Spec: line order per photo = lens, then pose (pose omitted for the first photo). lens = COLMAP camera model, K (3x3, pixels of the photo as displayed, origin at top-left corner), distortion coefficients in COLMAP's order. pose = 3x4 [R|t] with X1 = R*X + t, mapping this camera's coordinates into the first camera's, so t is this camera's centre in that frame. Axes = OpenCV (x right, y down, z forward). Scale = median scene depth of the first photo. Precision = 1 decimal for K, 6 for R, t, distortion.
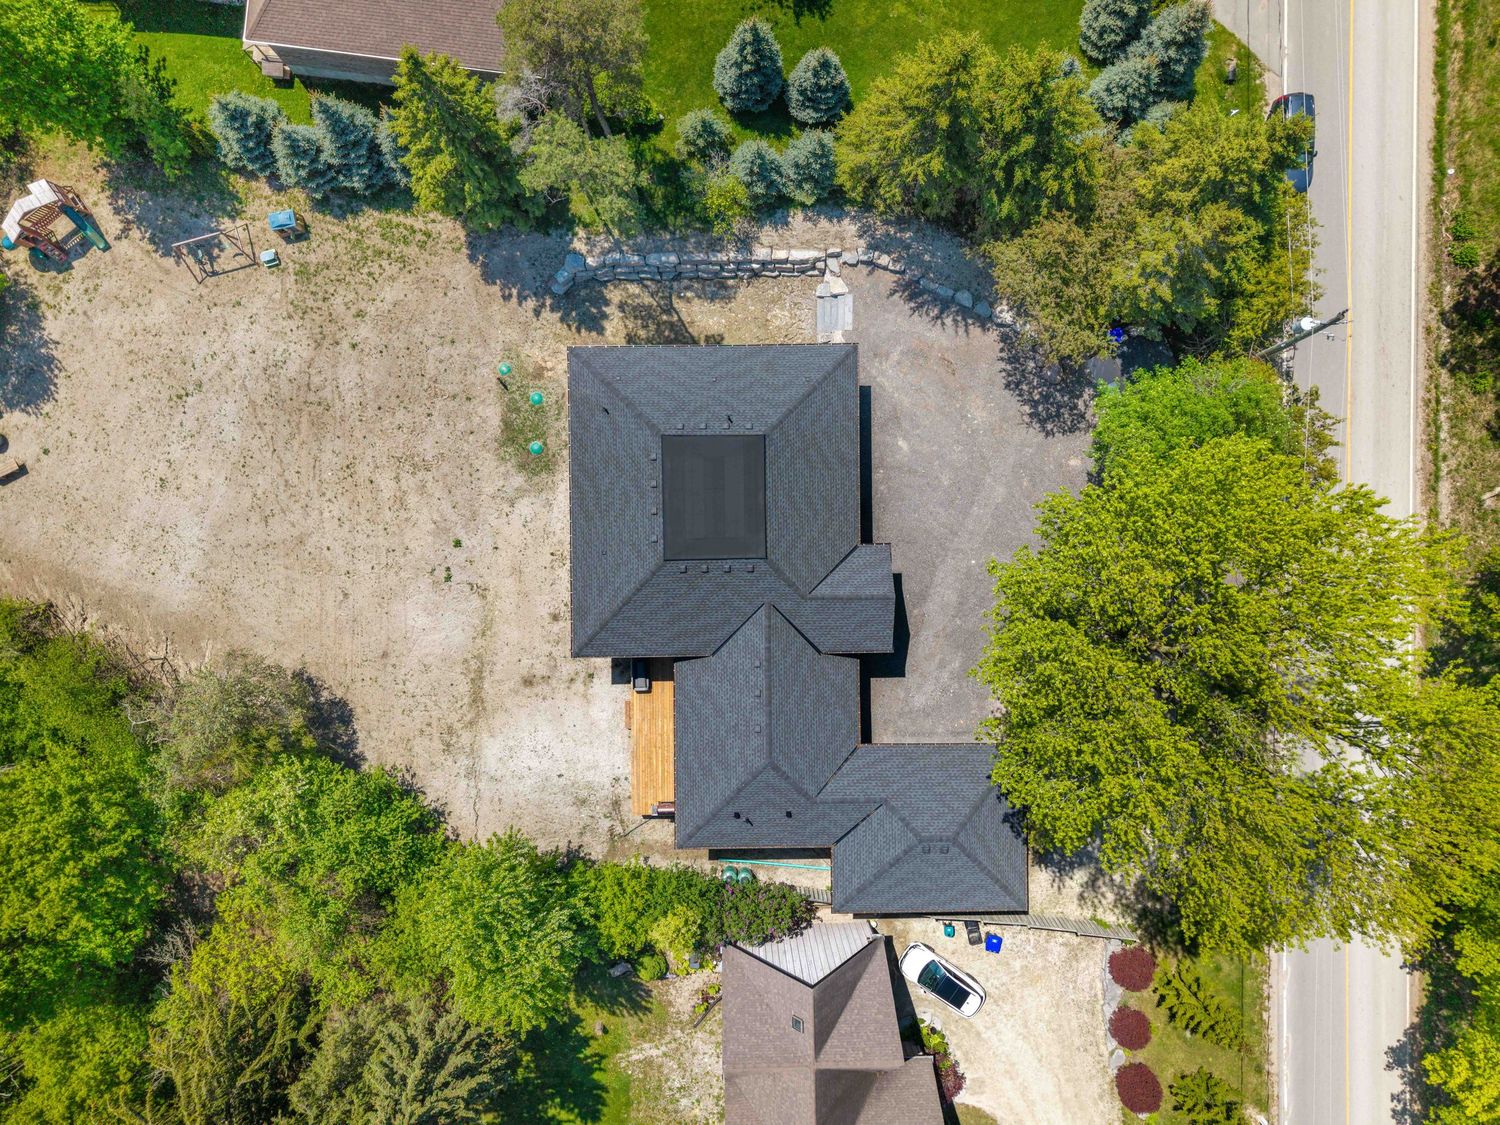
lens RADIAL K [[1030.5, 0, 742.6], [0, 1030.5, 564.9], [0, 0, 1]] dist [-0.011302, -0.007692]
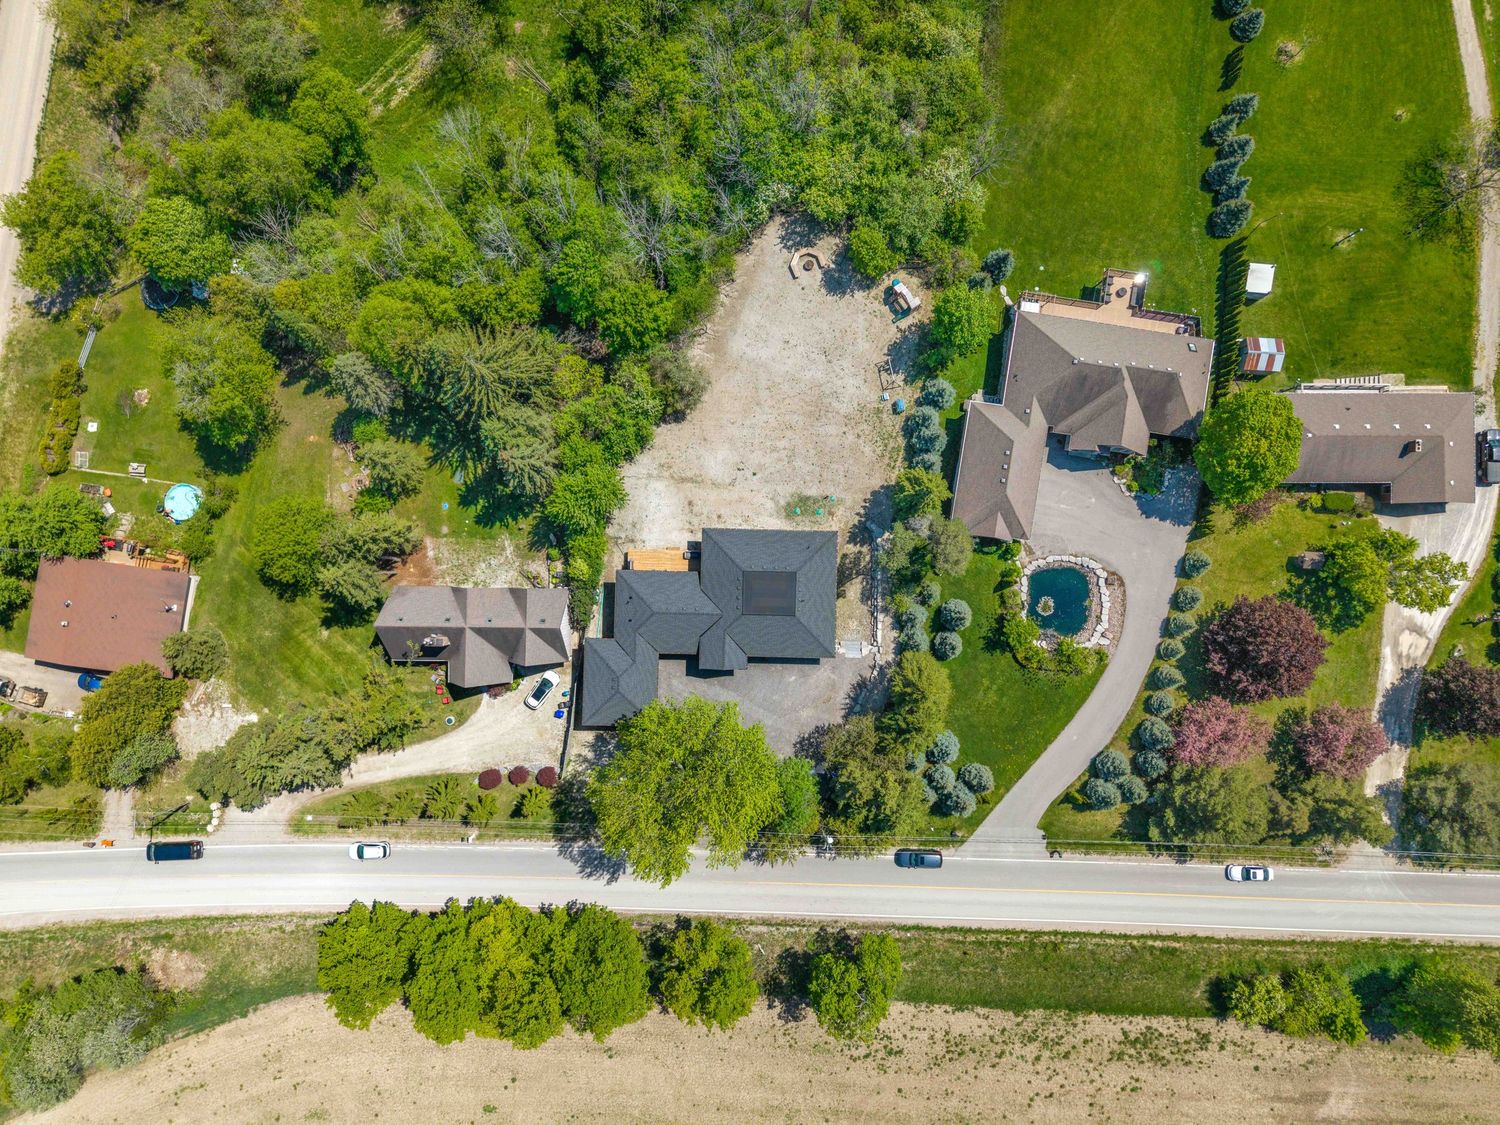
lens RADIAL K [[1030.5, 0, 744.5], [0, 1030.5, 569.8], [0, 0, 1]] dist [-0.011302, -0.007692]
pose [[-0.035908, 0.999293, -0.011106, -0.048994], [-0.999353, -0.035929, -0.001658, -0.003383], [-0.002055, 0.011039, 0.999937, -1.216239]]
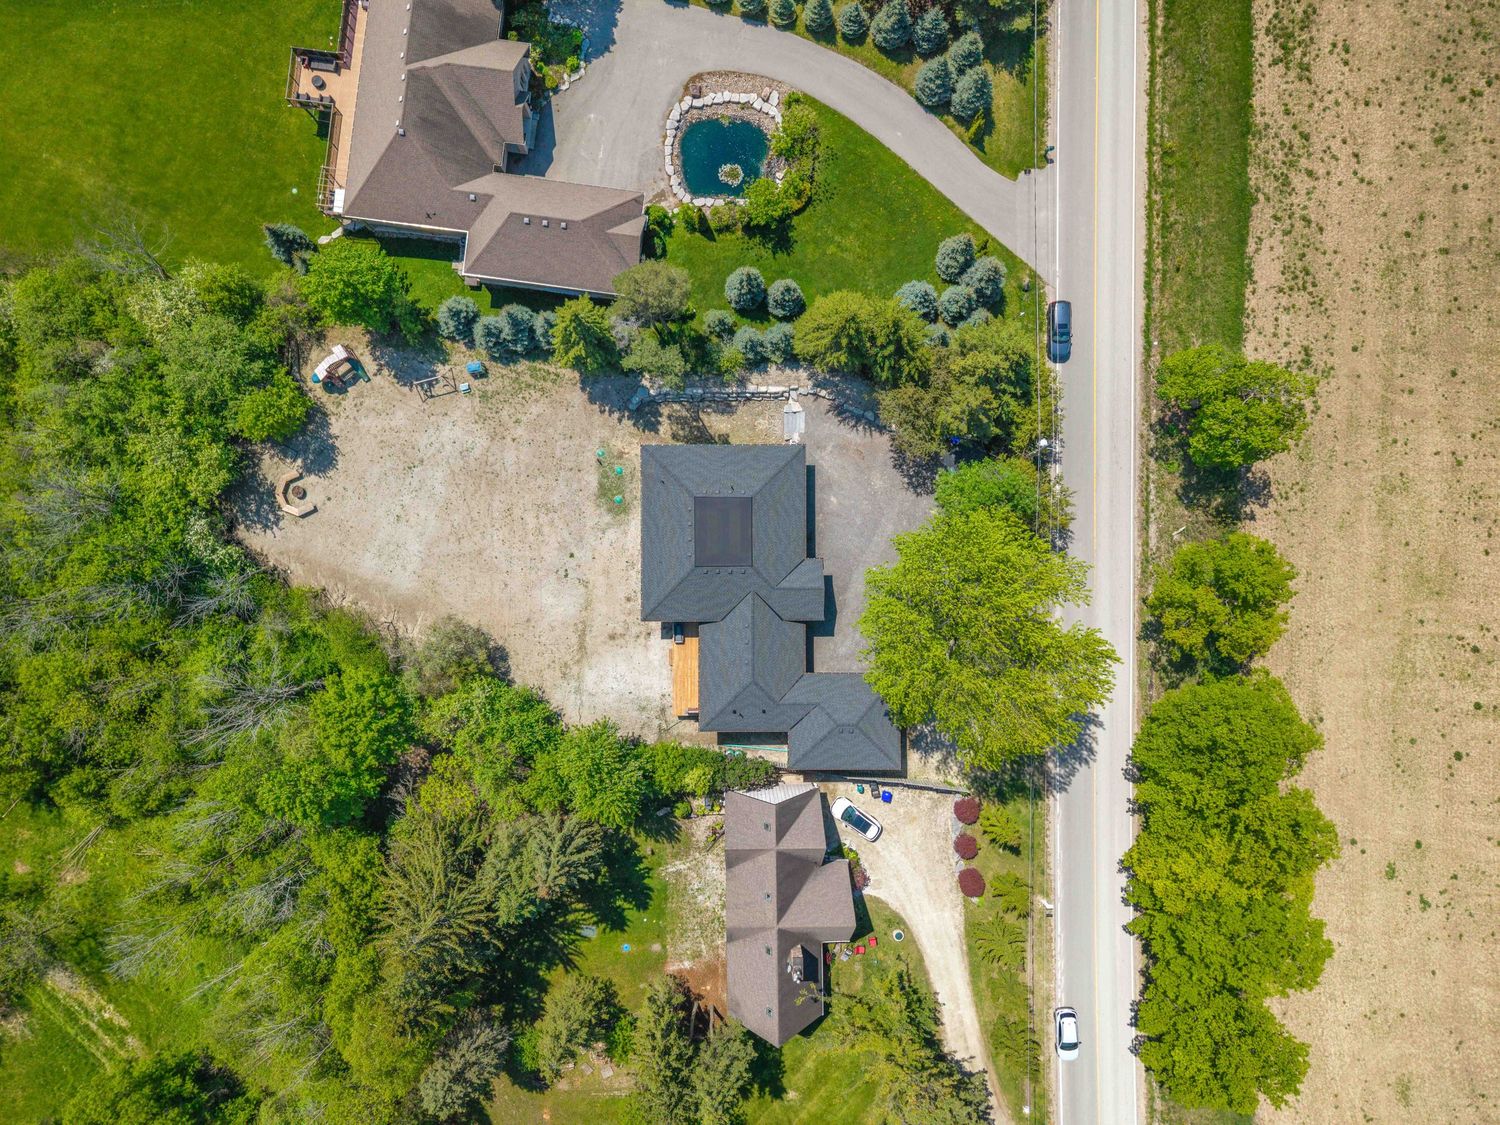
lens RADIAL K [[1030.5, 0, 752.0], [0, 1030.5, 562.9], [0, 0, 1]] dist [-0.011302, -0.007692]
pose [[0.999909, 0.009789, 0.009271, 0.005882], [-0.009738, 0.999938, -0.005431, -0.001937], [-0.009323, 0.005341, 0.999942, -0.717610]]
